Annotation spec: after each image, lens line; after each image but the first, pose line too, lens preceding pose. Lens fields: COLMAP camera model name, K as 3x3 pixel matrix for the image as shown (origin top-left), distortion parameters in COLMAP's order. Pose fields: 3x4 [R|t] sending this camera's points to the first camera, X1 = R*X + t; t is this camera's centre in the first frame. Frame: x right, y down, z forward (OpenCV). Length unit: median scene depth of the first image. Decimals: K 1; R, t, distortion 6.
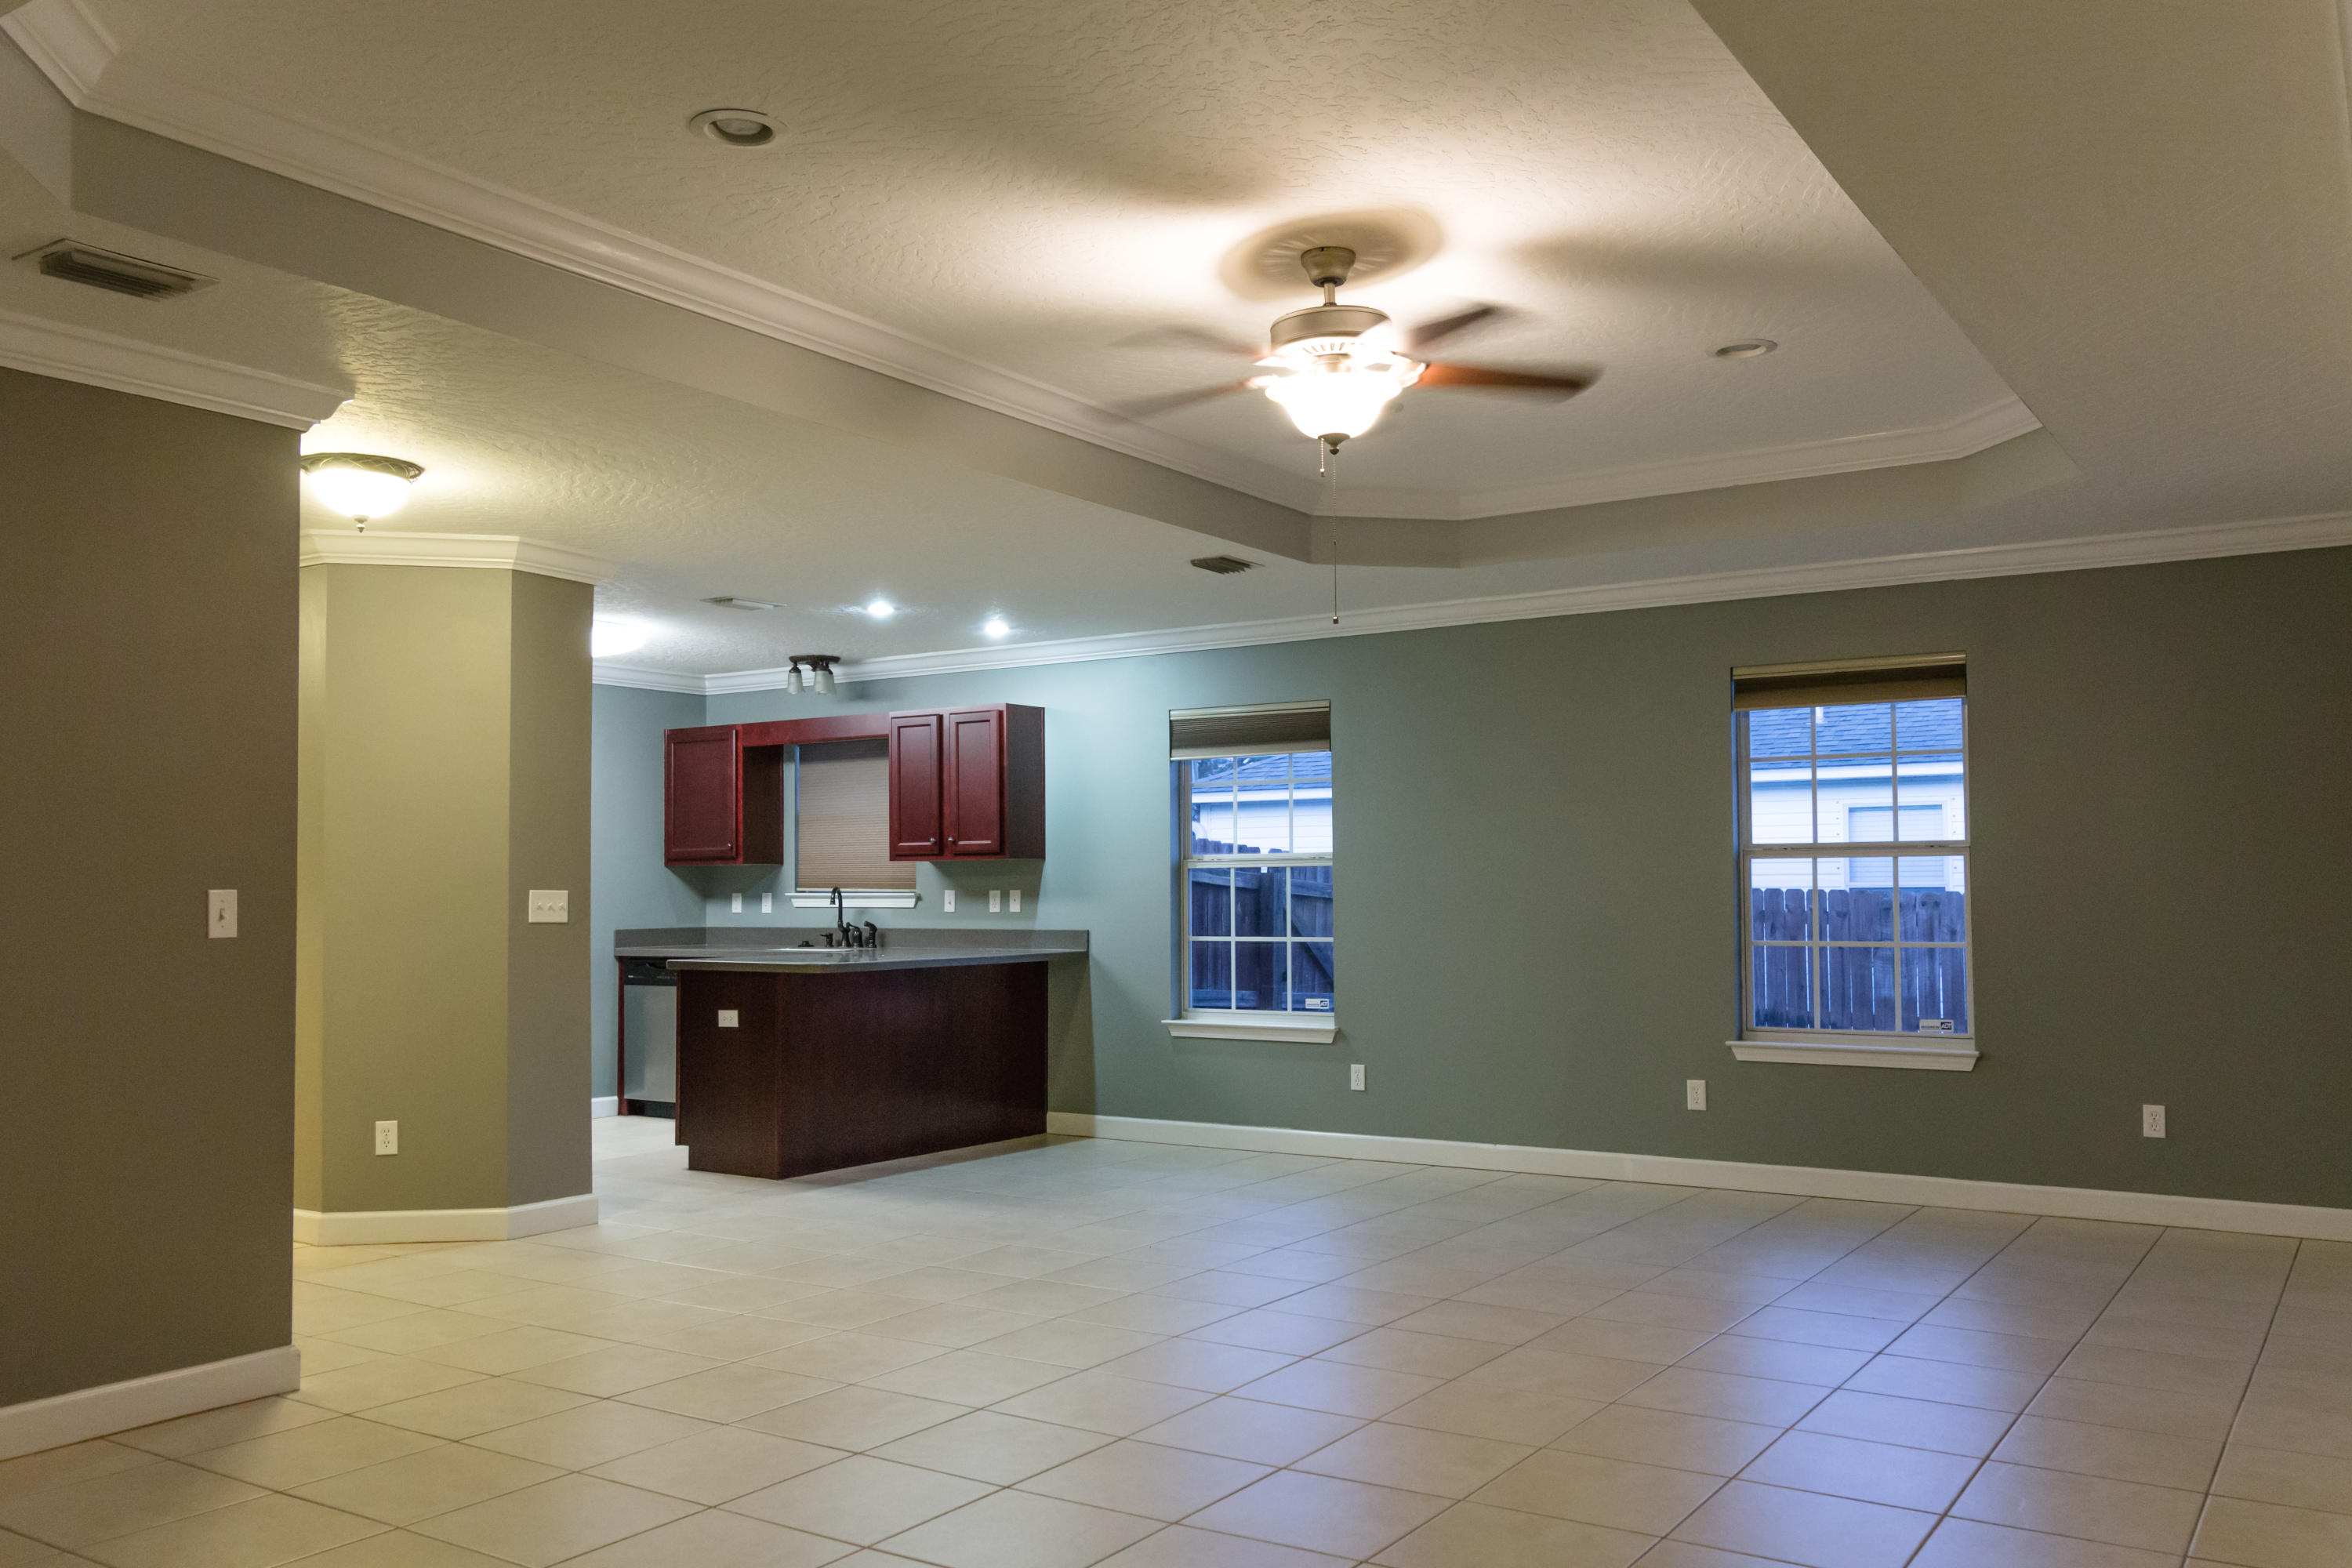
lens RADIAL K [[1877.2, 0, 1176.0], [0, 1877.2, 784.0], [0, 0, 1]] dist [-0.003485, -0.000827]
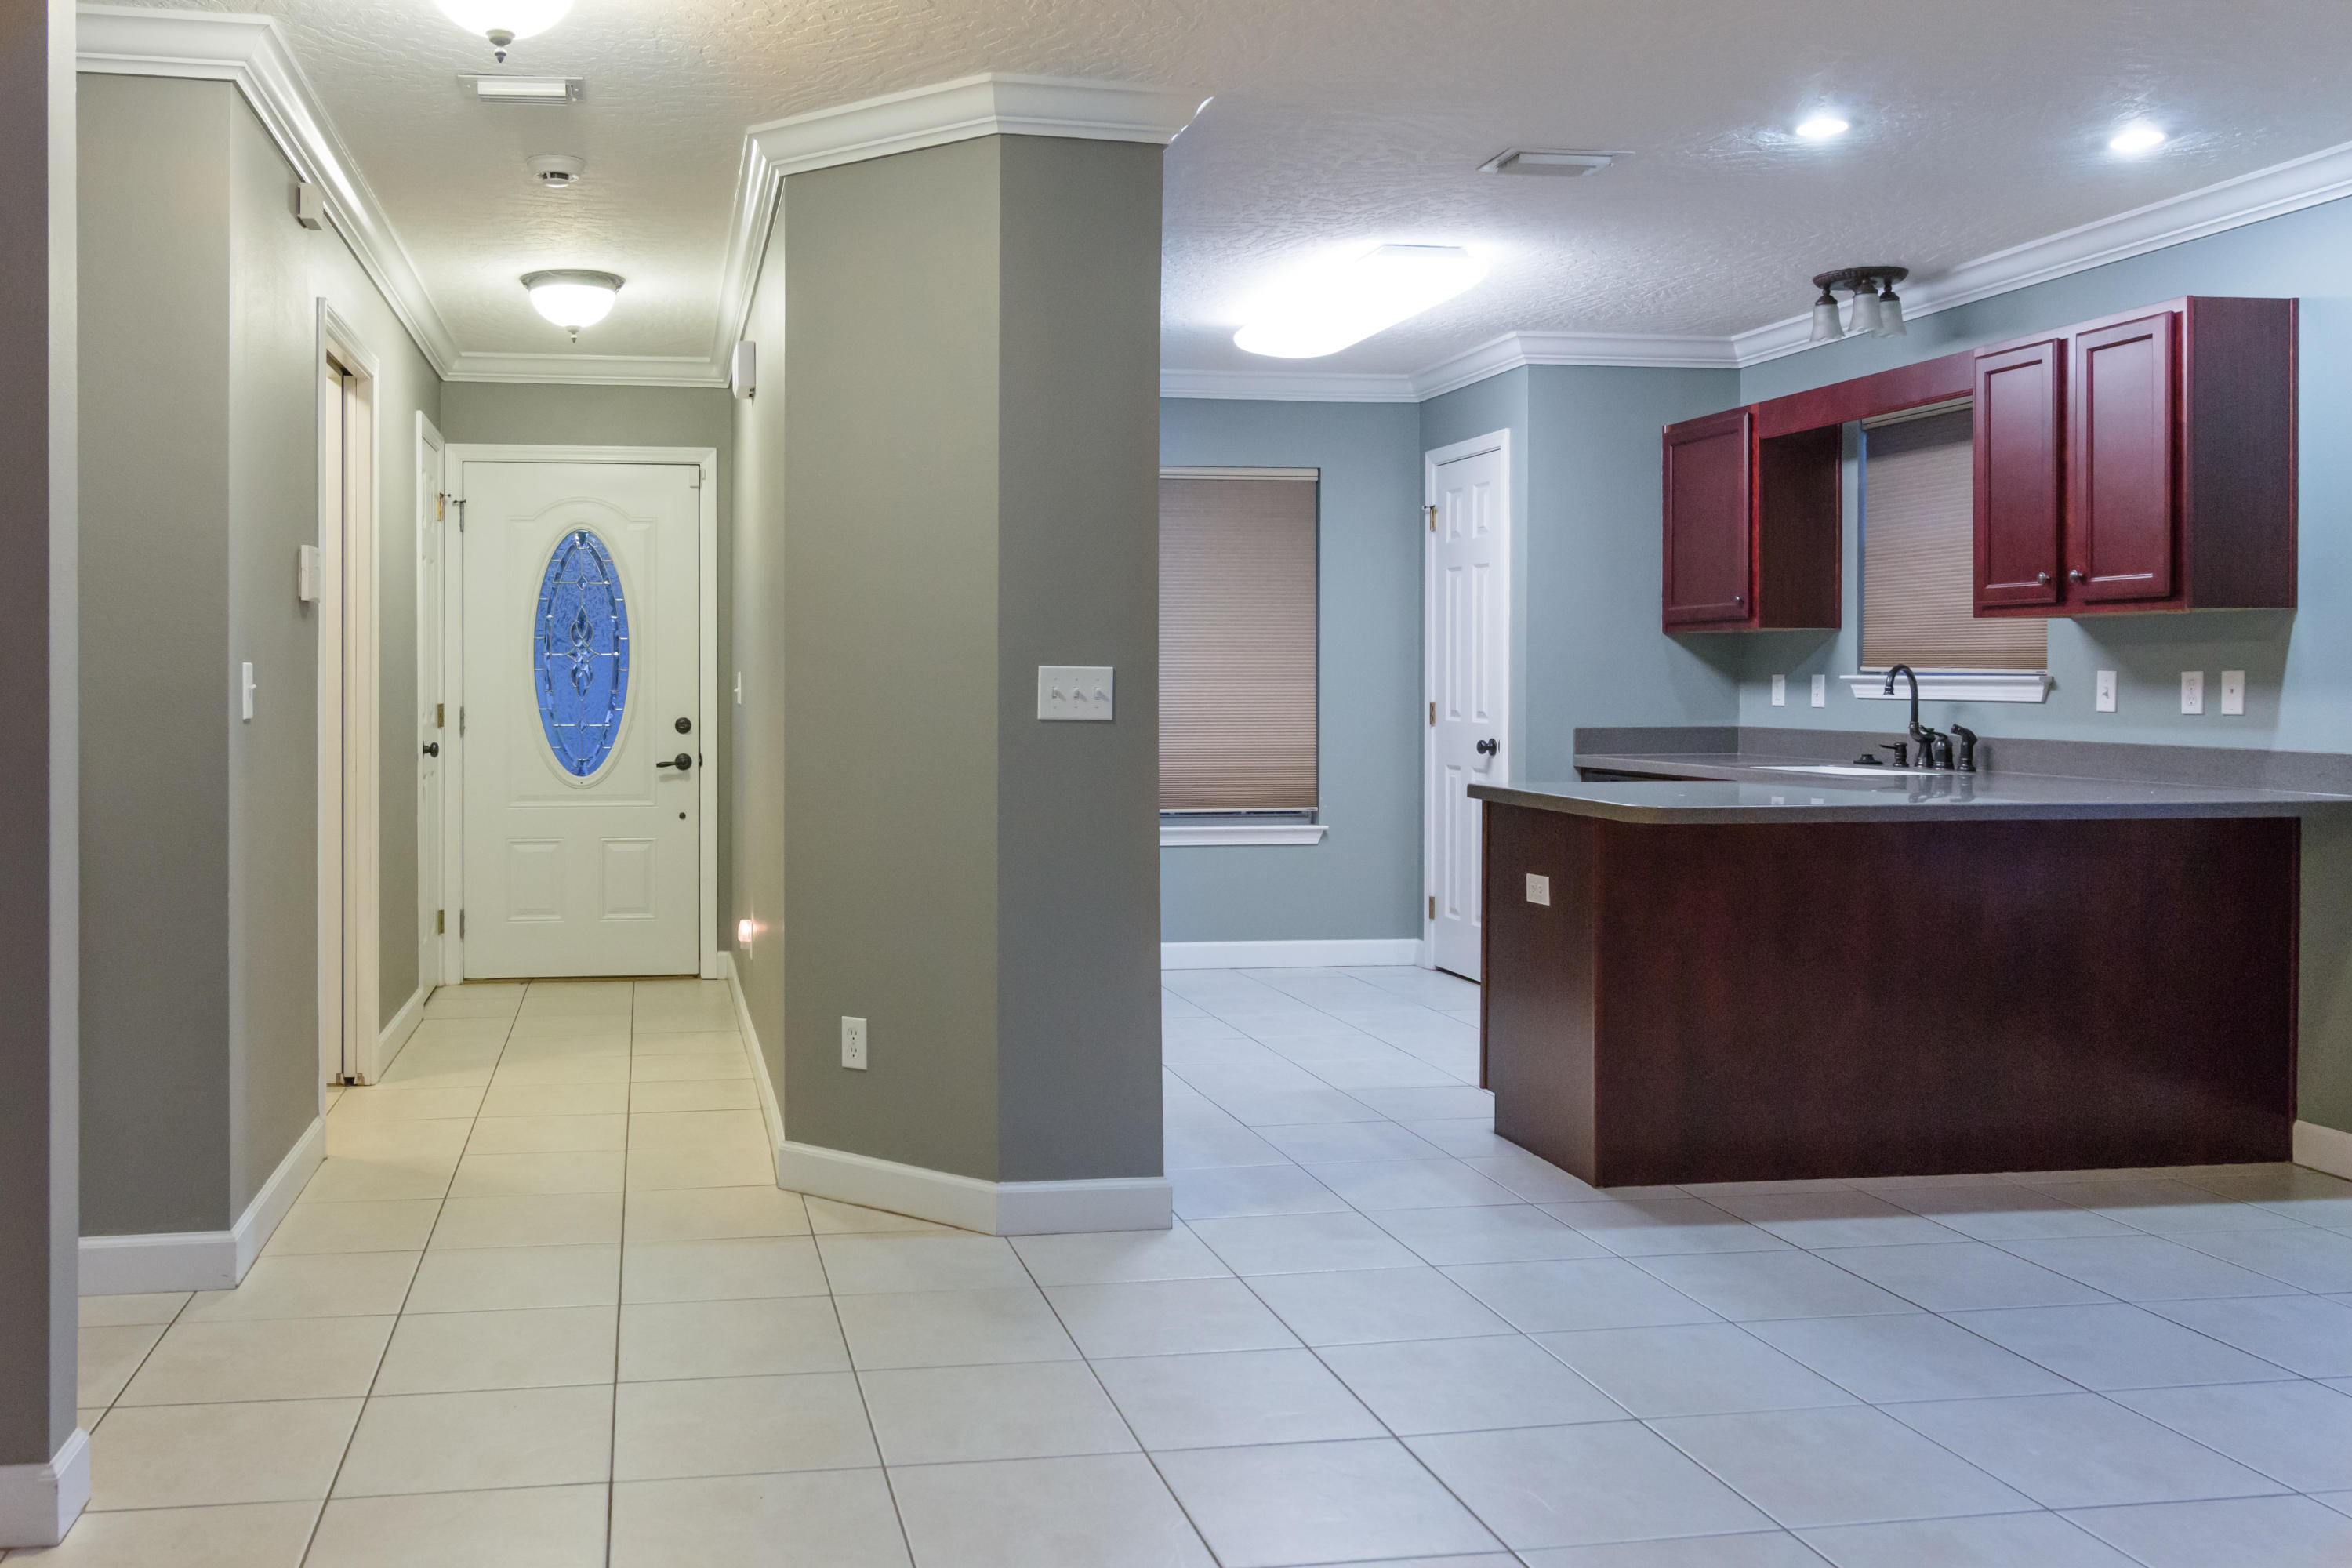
lens RADIAL K [[1771.2, 0, 1174.4], [0, 1771.2, 682.9], [0, 0, 1]] dist [-0.005441, -0.001693]
pose [[0.668961, 0.008336, -0.743250, 0.076564], [0.037627, 0.998275, 0.045063, 0.027248], [0.742344, -0.058112, 0.667494, 0.465213]]
